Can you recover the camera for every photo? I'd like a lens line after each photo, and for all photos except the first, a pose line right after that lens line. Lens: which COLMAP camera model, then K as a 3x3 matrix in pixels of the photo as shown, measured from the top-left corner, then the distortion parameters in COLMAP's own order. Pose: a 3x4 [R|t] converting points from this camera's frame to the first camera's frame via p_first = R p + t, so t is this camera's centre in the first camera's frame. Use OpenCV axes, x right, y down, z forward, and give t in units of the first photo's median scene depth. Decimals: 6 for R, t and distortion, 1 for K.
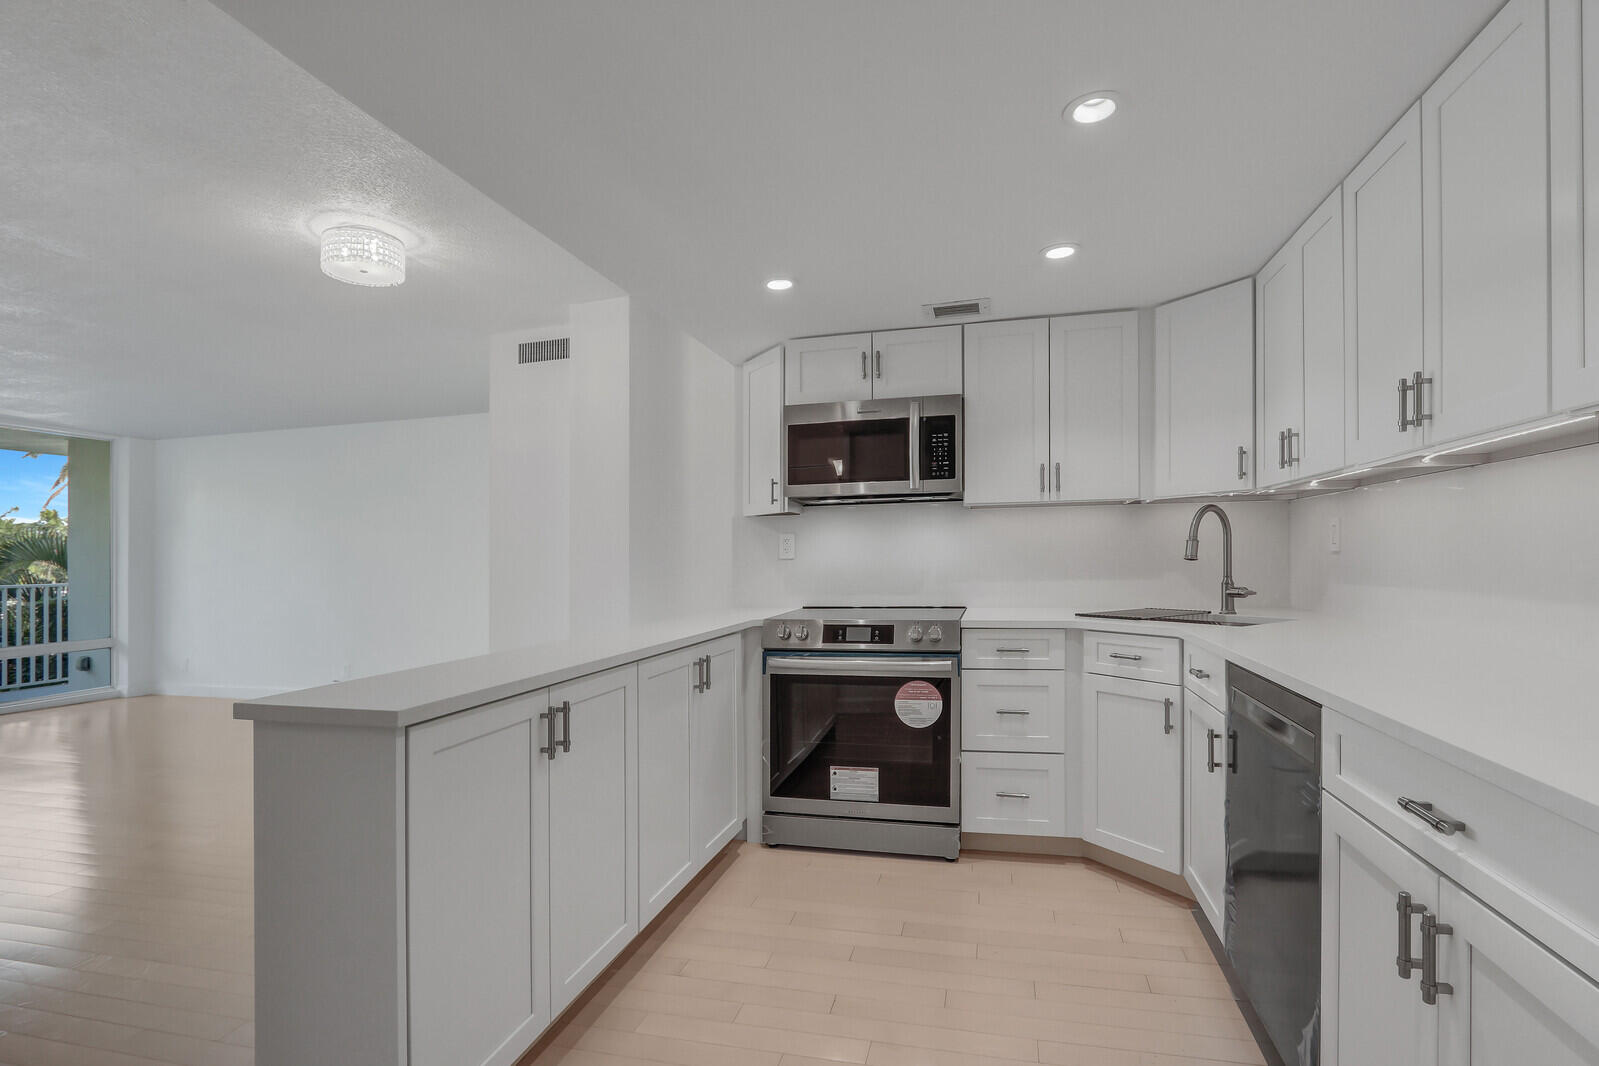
lens RADIAL K [[762.0, 0, 813.6], [0, 762.0, 531.9], [0, 0, 1]] dist [0.000316, 0.000820]
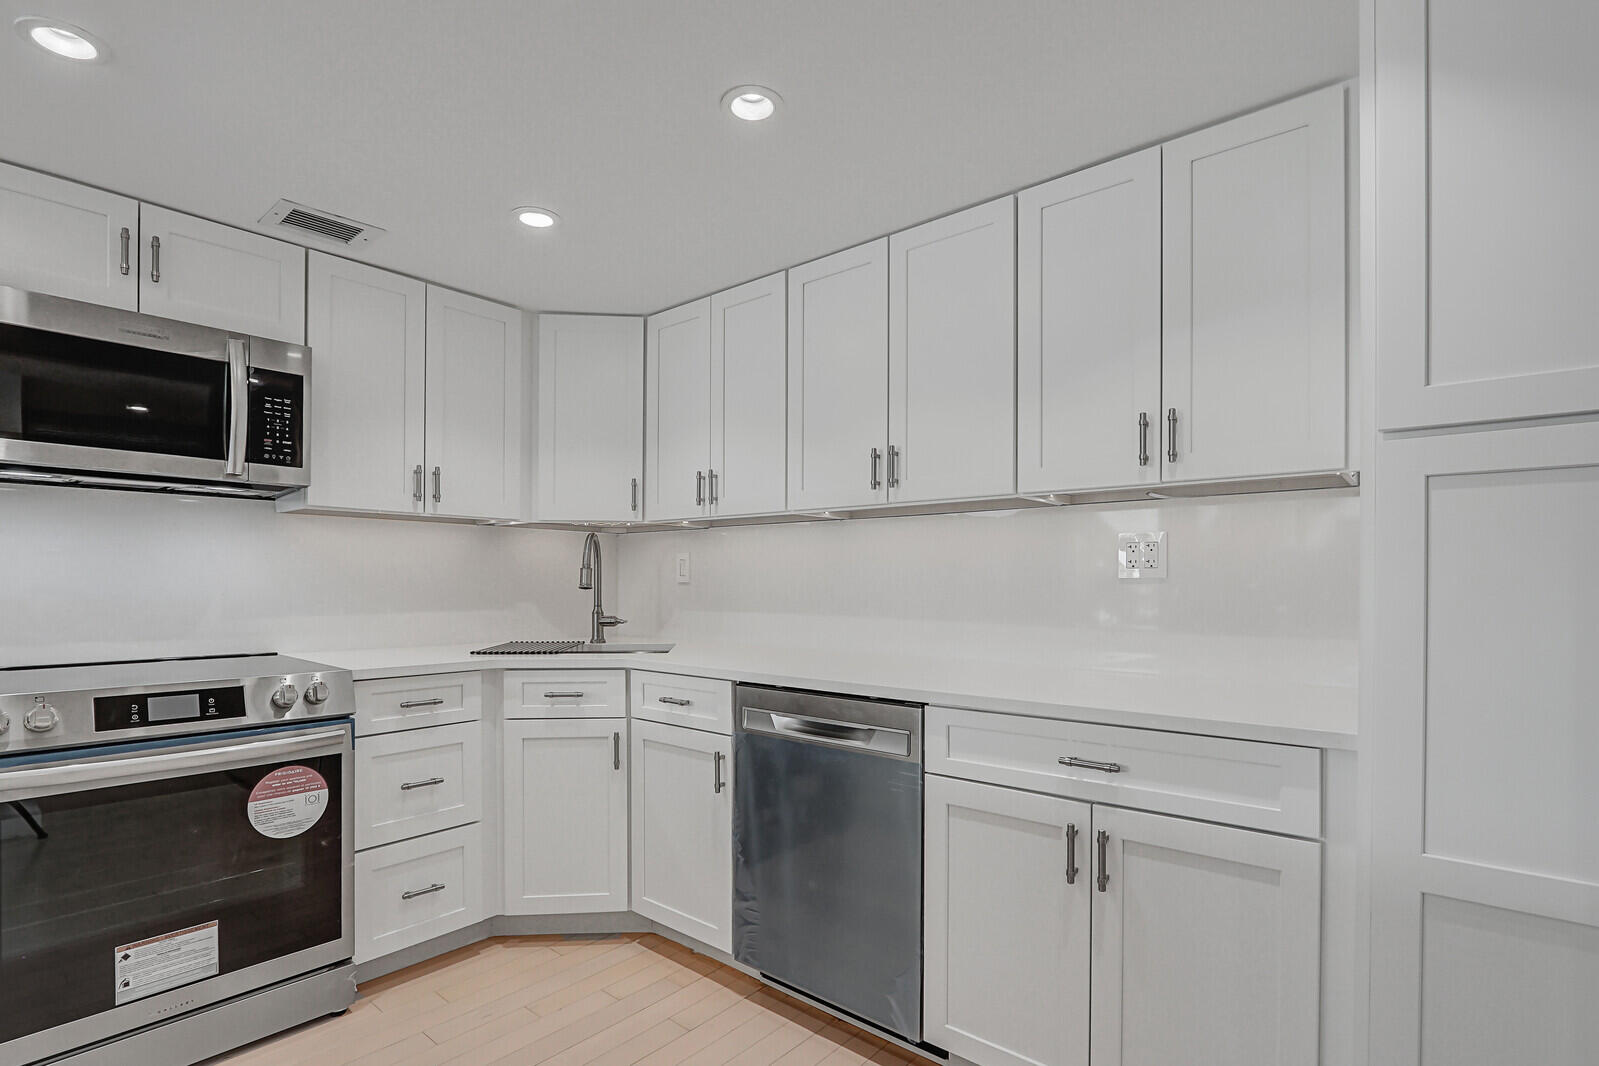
lens RADIAL K [[807.5, 0, 800.6], [0, 807.5, 578.1], [0, 0, 1]] dist [-0.001264, 0.000075]
pose [[0.447180, 0.022748, 0.894155, -0.292497], [-0.040463, 0.999168, -0.005183, 0.017210], [-0.893528, -0.033863, 0.447728, 0.291839]]
